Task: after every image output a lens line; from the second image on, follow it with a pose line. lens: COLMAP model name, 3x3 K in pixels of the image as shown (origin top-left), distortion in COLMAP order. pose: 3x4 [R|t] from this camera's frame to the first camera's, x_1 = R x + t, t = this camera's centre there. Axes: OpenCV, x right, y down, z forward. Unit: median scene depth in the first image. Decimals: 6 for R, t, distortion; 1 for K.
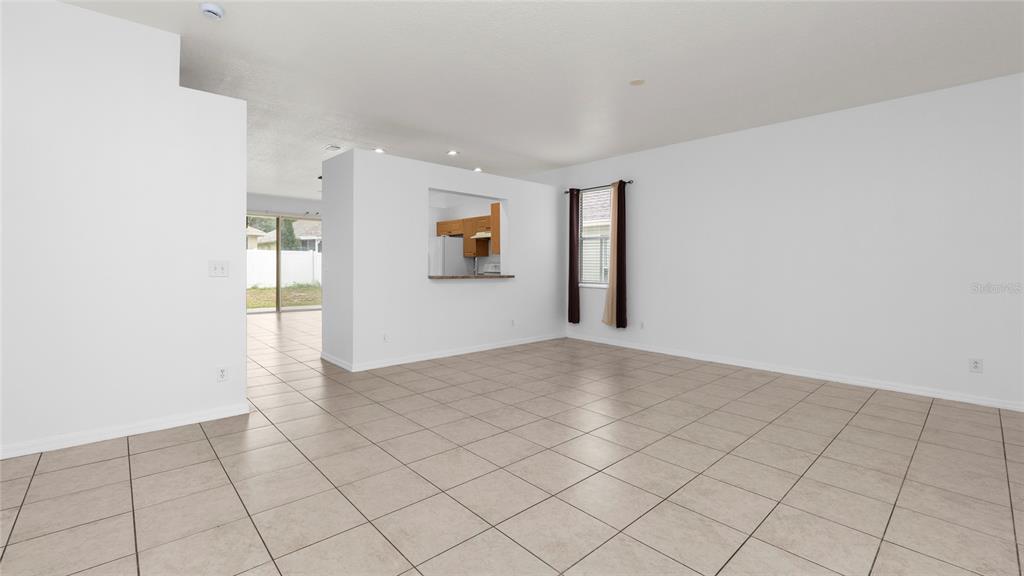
lens RADIAL K [[420.5, 0, 512.2], [0, 420.5, 287.2], [0, 0, 1]] dist [-0.017034, 0.000474]
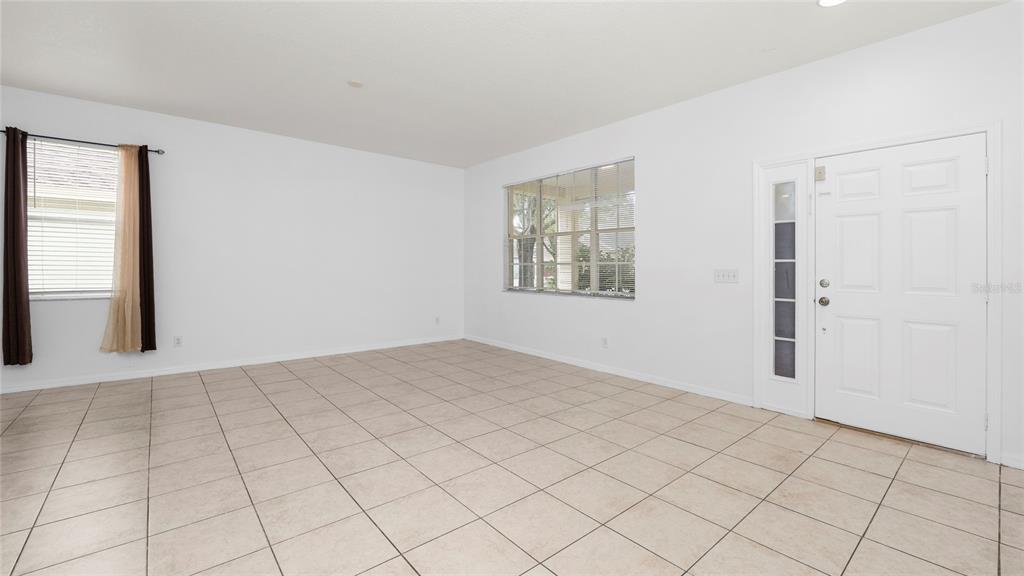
lens RADIAL K [[420.5, 0, 511.2], [0, 420.5, 257.4], [0, 0, 1]] dist [-0.017034, 0.000474]
pose [[0.077092, 0.010068, 0.996973, -0.689436], [0.051565, 0.998571, -0.014071, -0.033850], [-0.995690, 0.052493, 0.076463, 0.566592]]
